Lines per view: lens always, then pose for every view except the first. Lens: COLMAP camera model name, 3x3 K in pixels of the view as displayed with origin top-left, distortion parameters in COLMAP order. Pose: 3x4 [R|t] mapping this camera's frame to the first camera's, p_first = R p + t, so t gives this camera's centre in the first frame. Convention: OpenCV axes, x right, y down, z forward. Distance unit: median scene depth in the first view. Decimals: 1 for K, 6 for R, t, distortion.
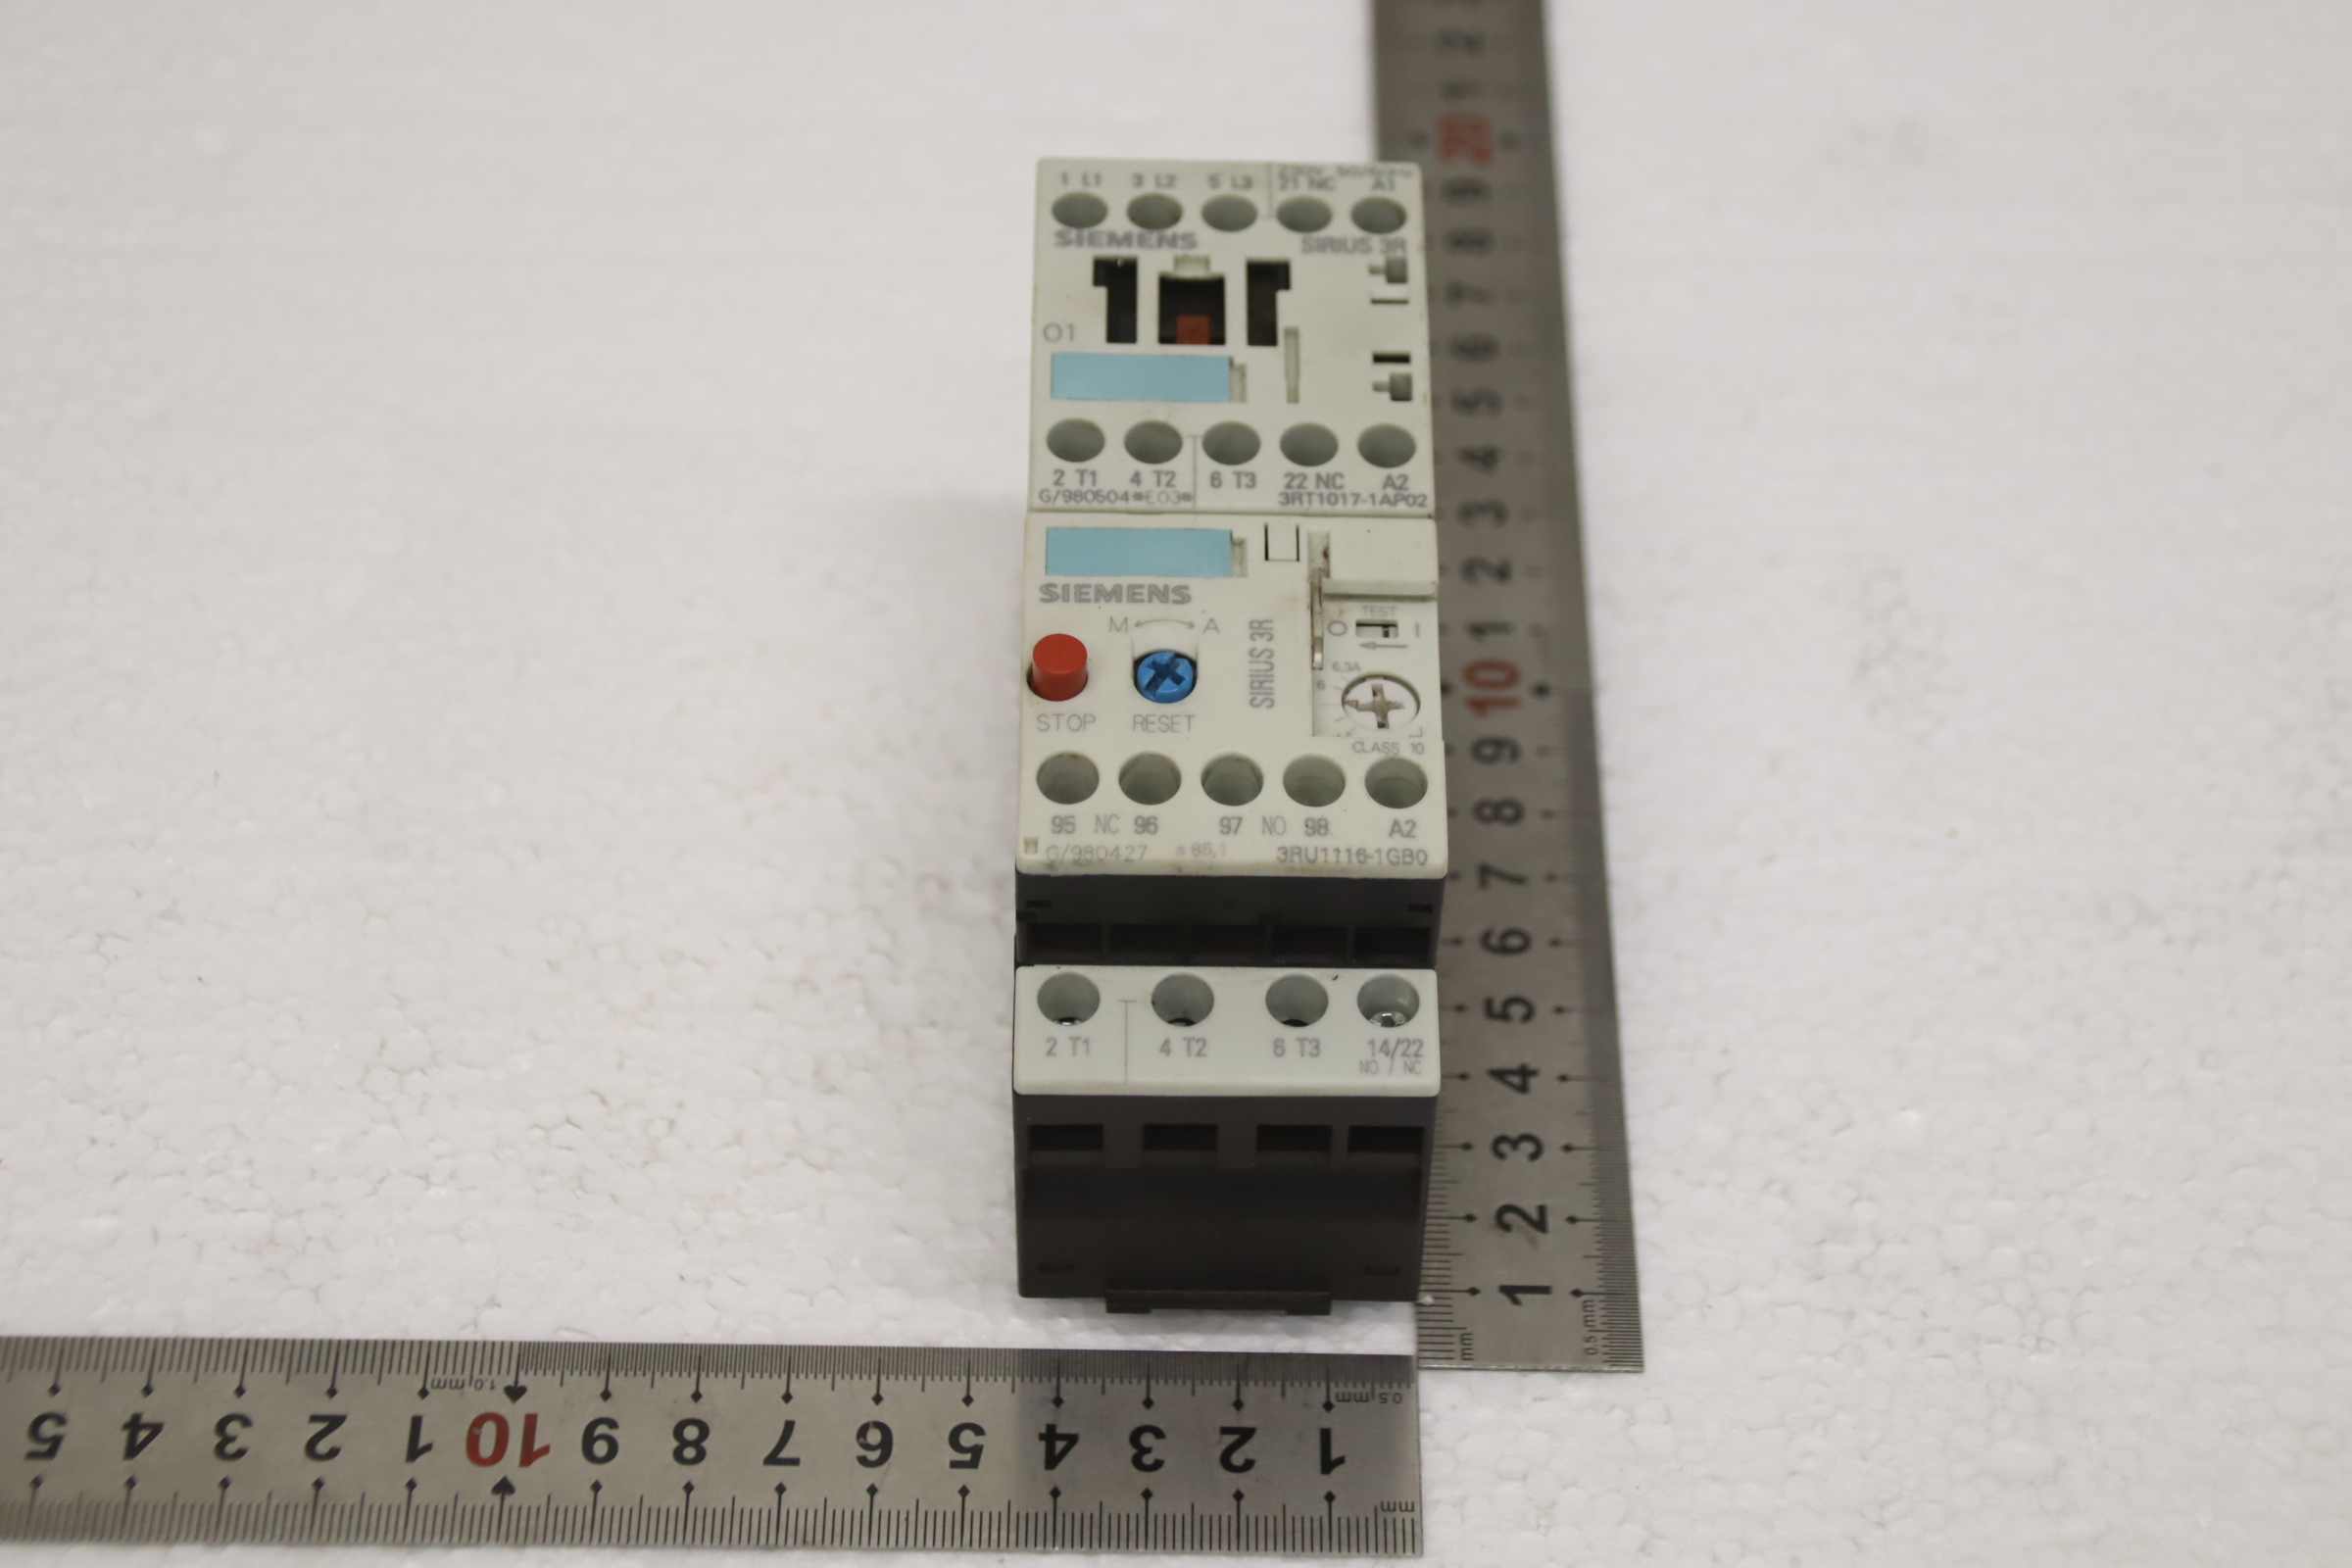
lens RADIAL K [[4677.2, 0, 1117.3], [0, 4677.2, 792.3], [0, 0, 1]] dist [0.165954, 0.000000]
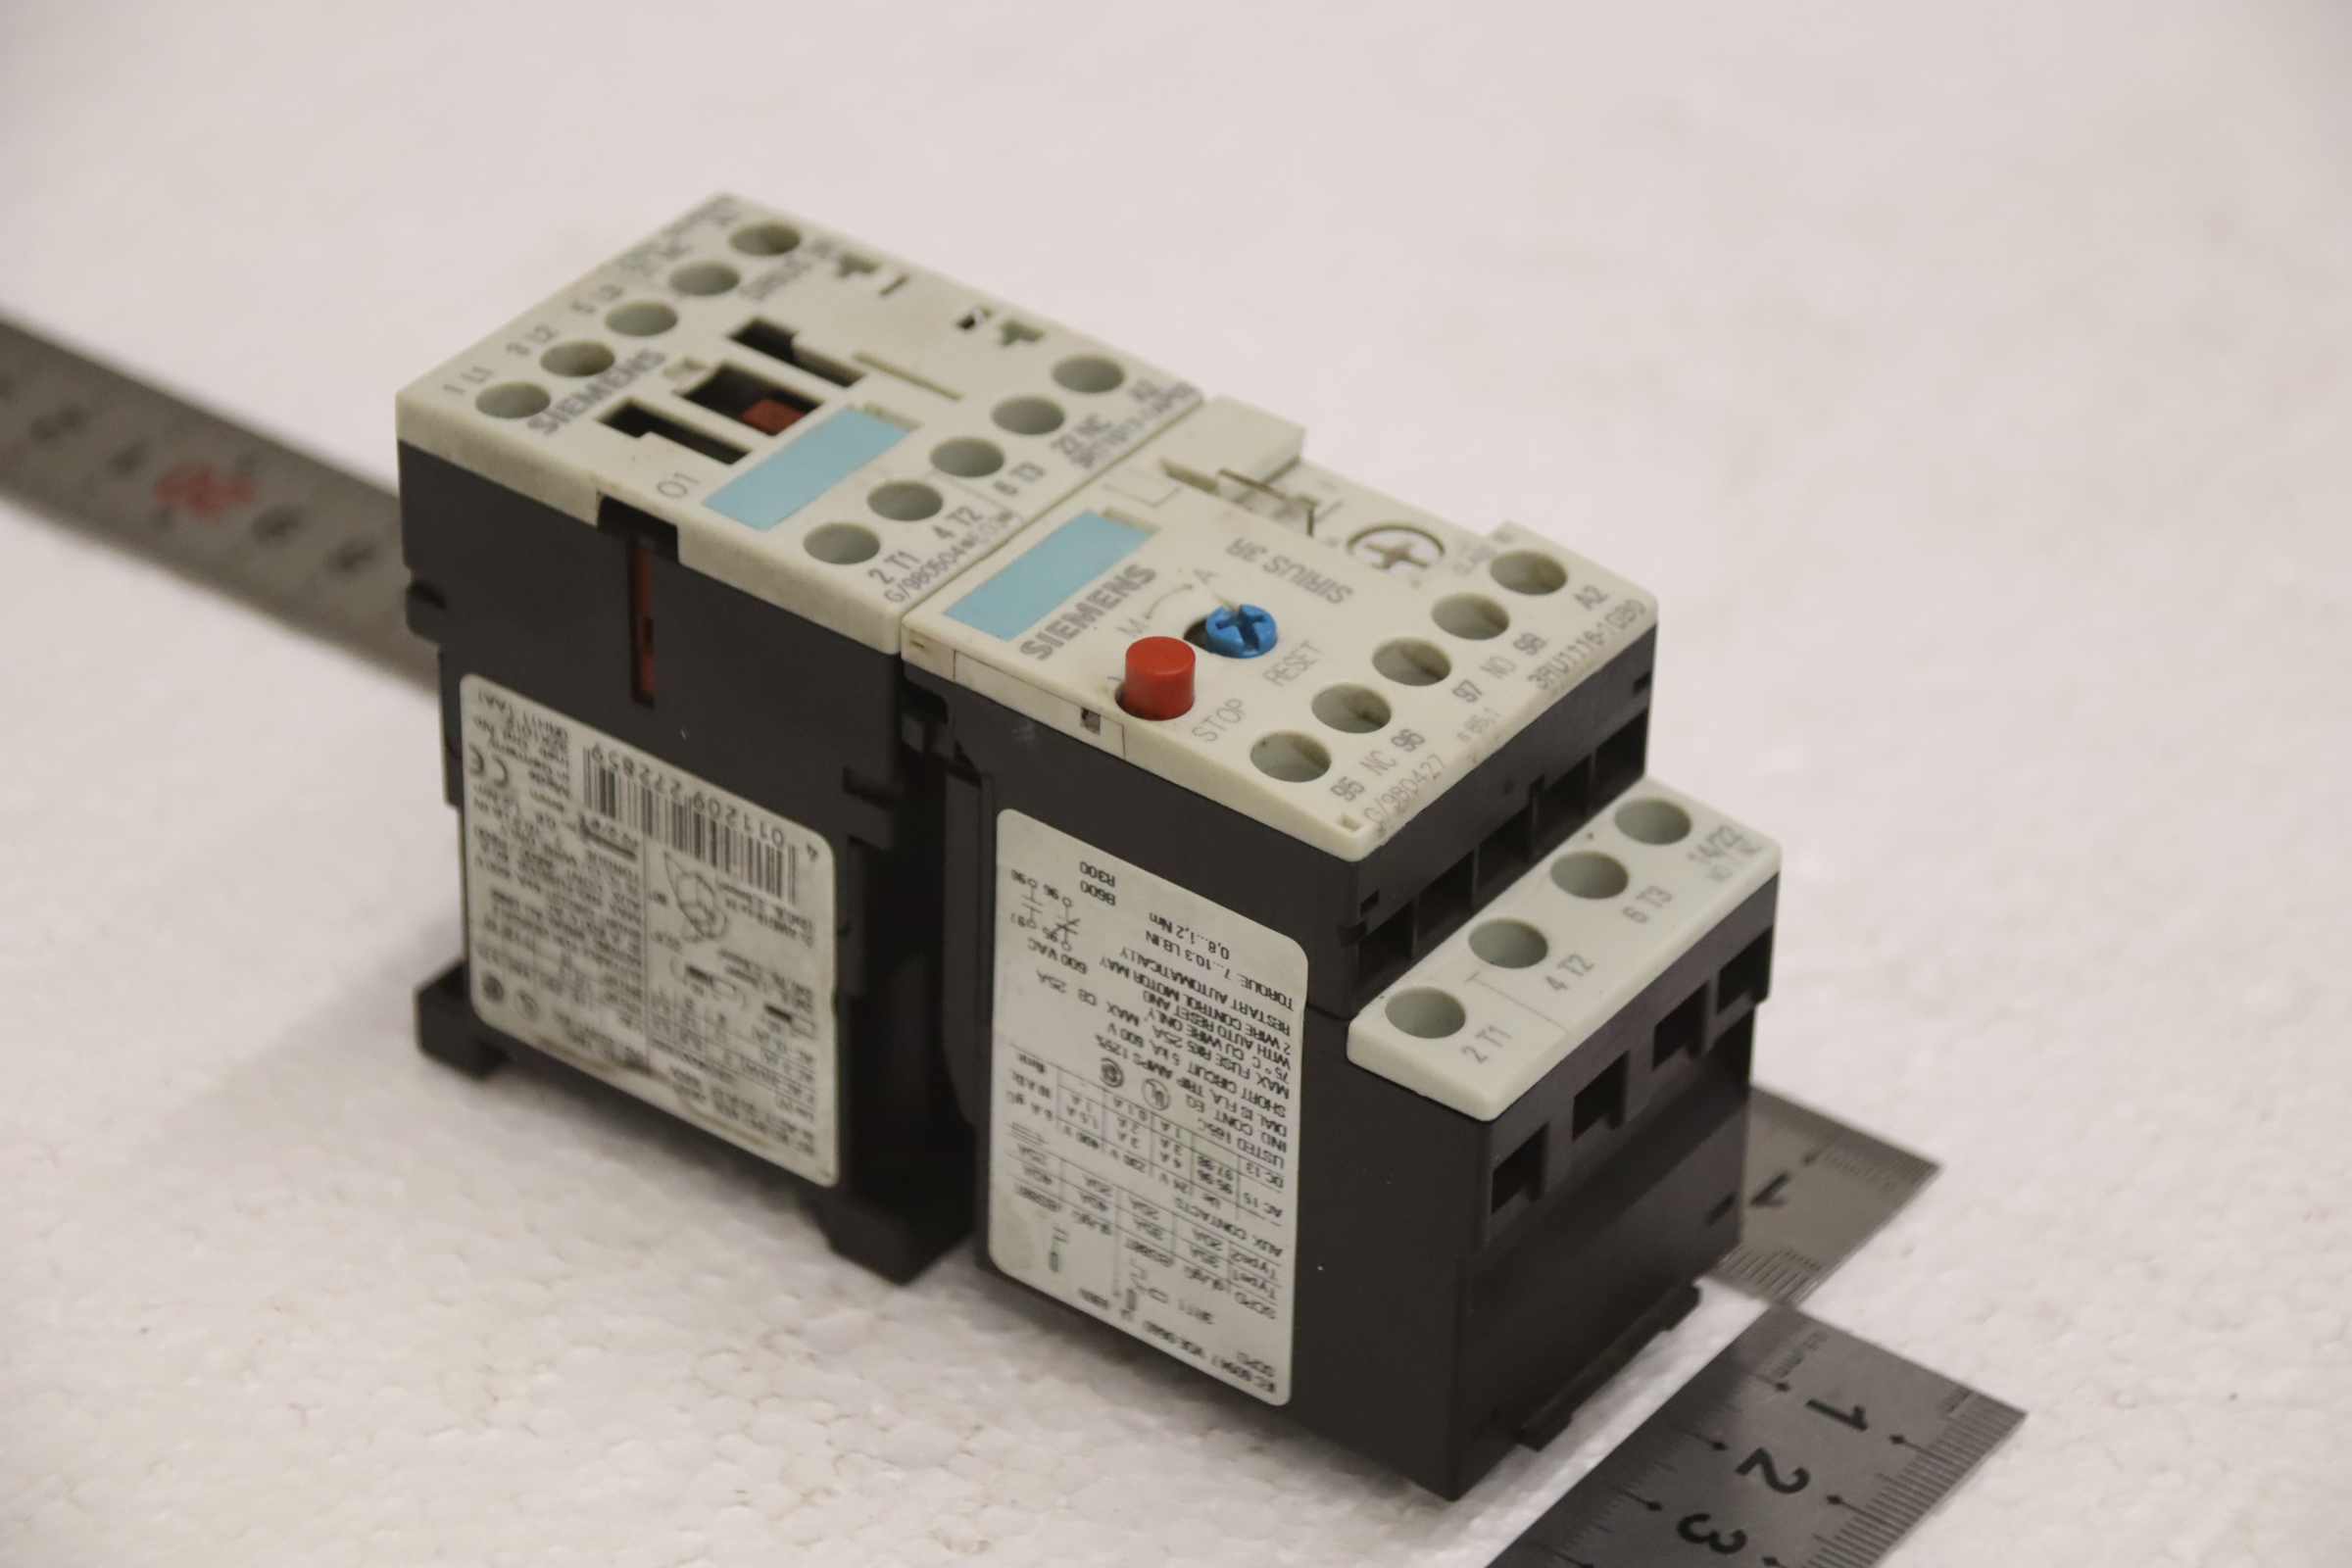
lens RADIAL K [[7803.3, 0, 1167.1], [0, 7803.3, 780.1], [0, 0, 1]] dist [0.112618, 0.000000]
pose [[0.590107, -0.466355, 0.659004, -0.836559], [0.620586, 0.784138, -0.000798, -0.011186], [-0.516378, 0.409440, 0.752139, 0.032017]]
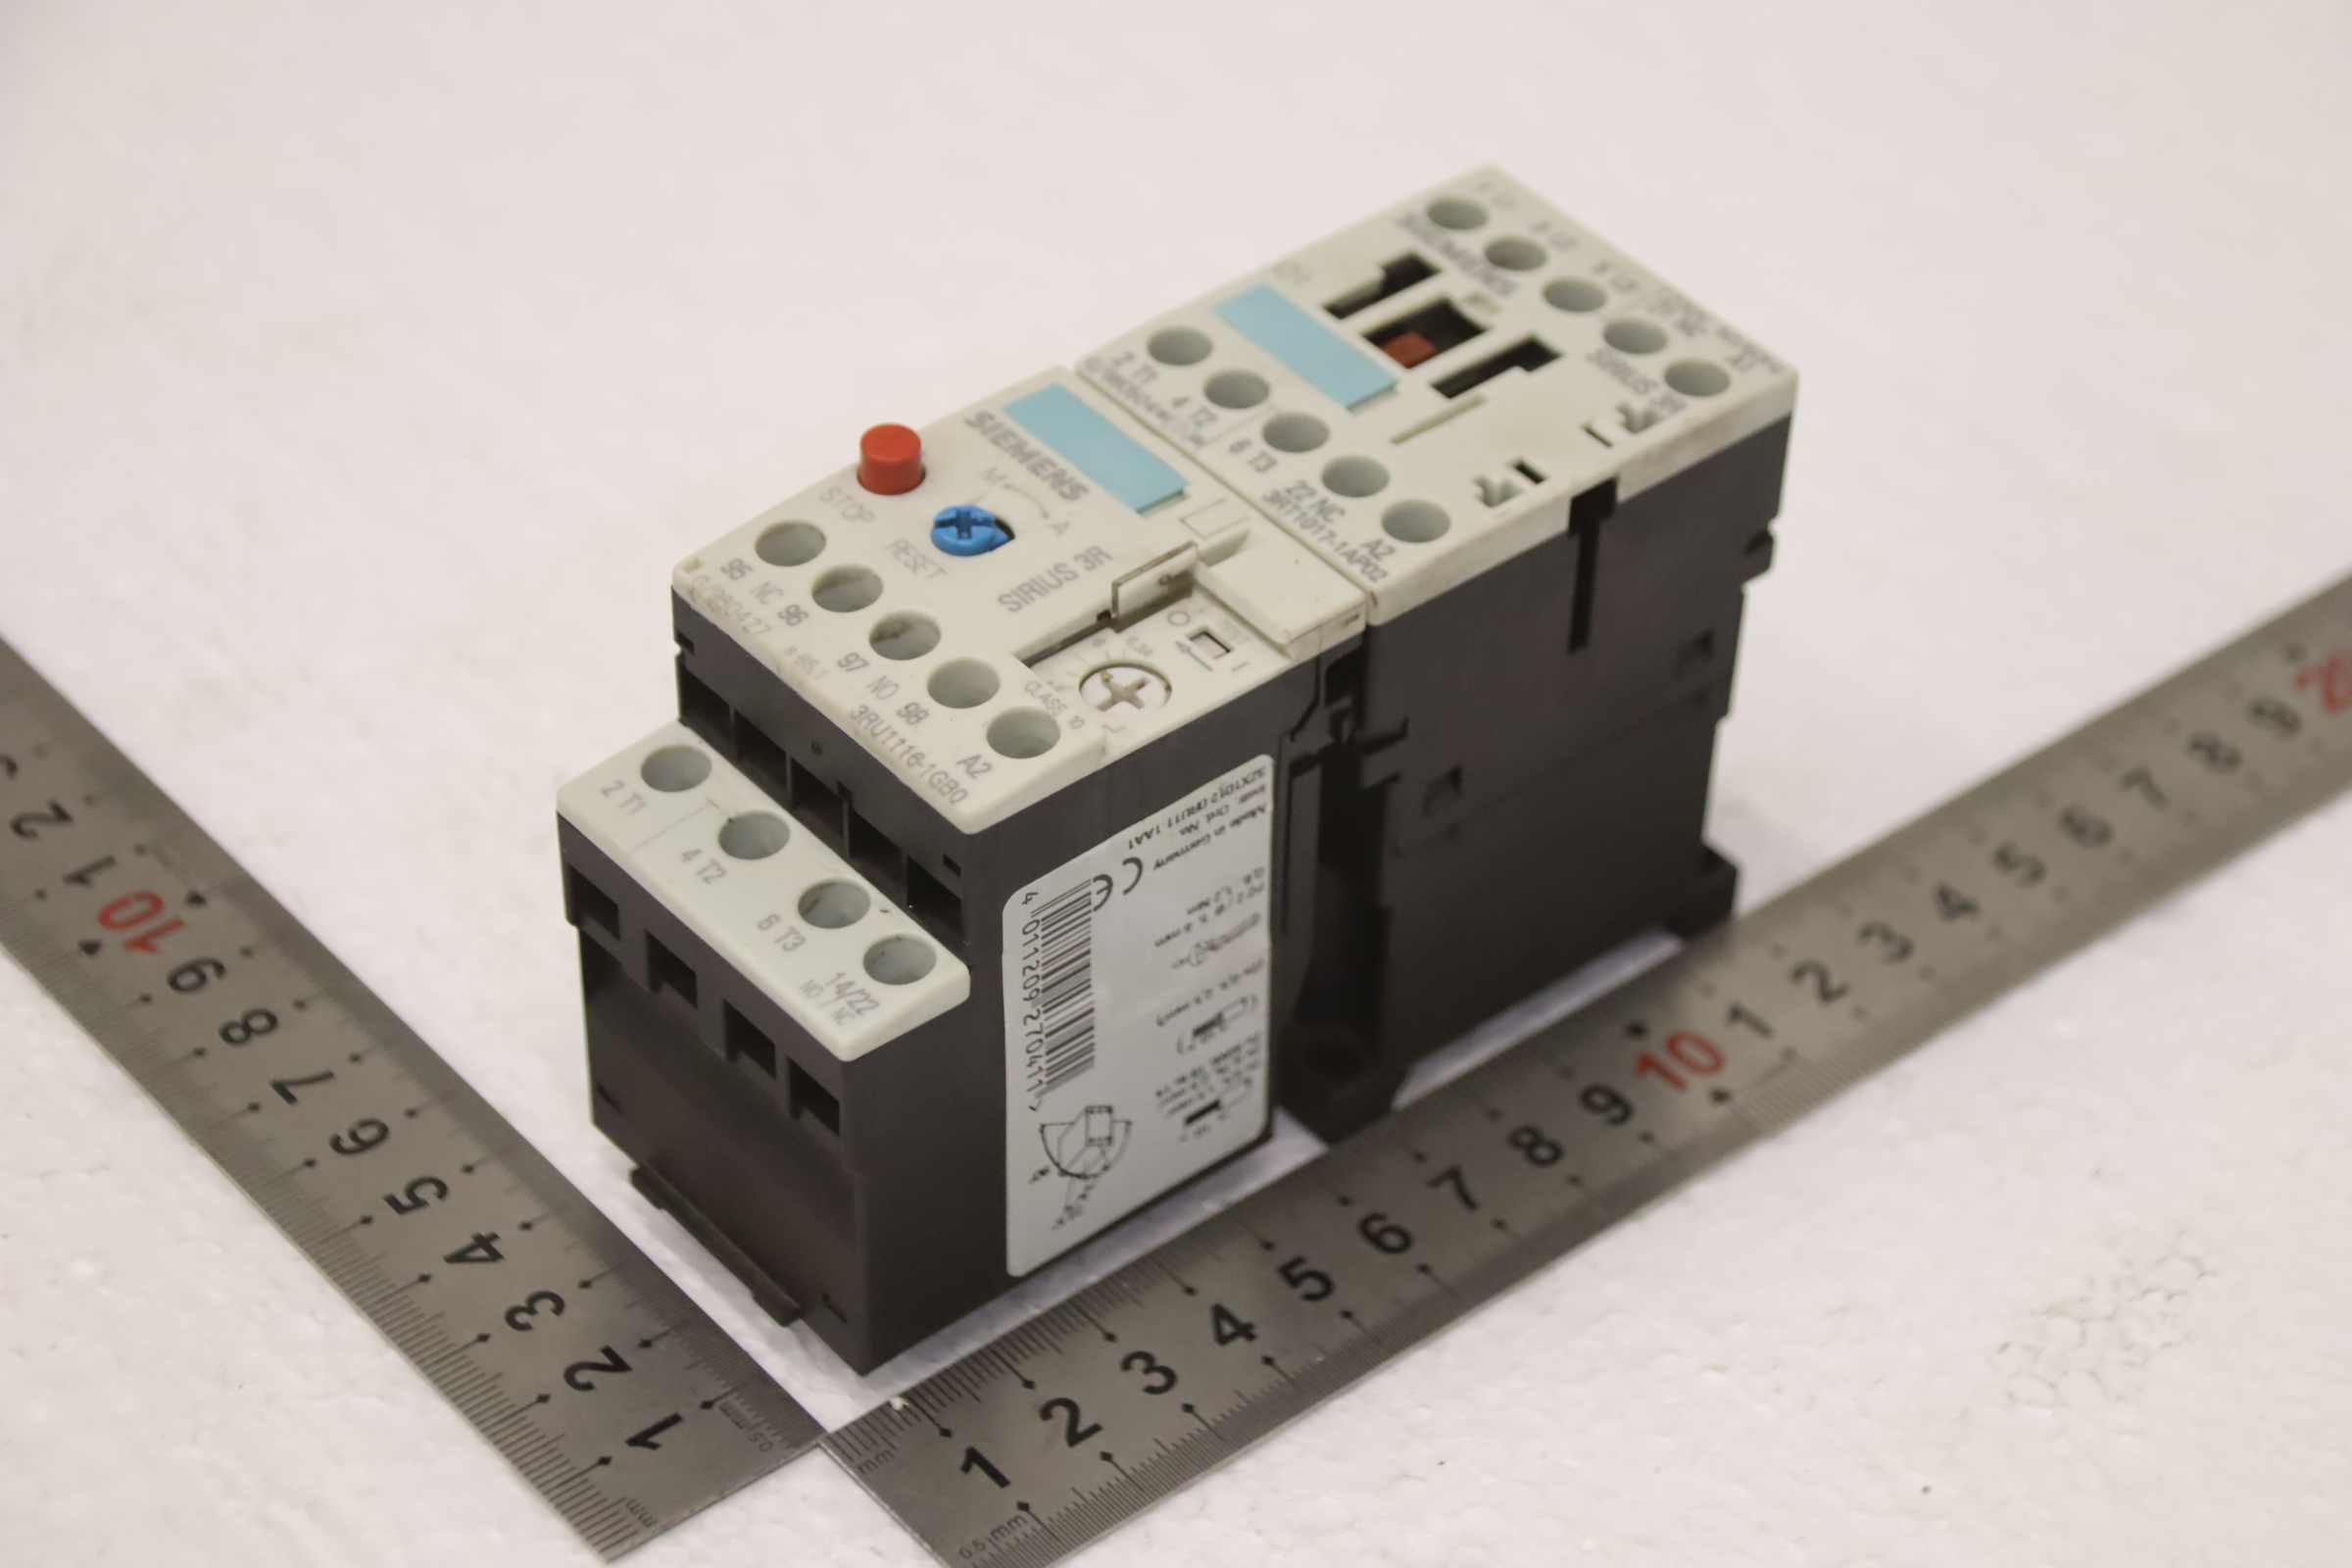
lens RADIAL K [[5363.8, 0, 1168.7], [0, 5363.8, 799.6], [0, 0, 1]] dist [0.246591, 0.000000]
pose [[0.648818, 0.506007, -0.568324, 0.605532], [-0.605102, 0.795947, 0.017866, -0.024640], [0.461396, 0.332302, 0.822611, 0.201756]]
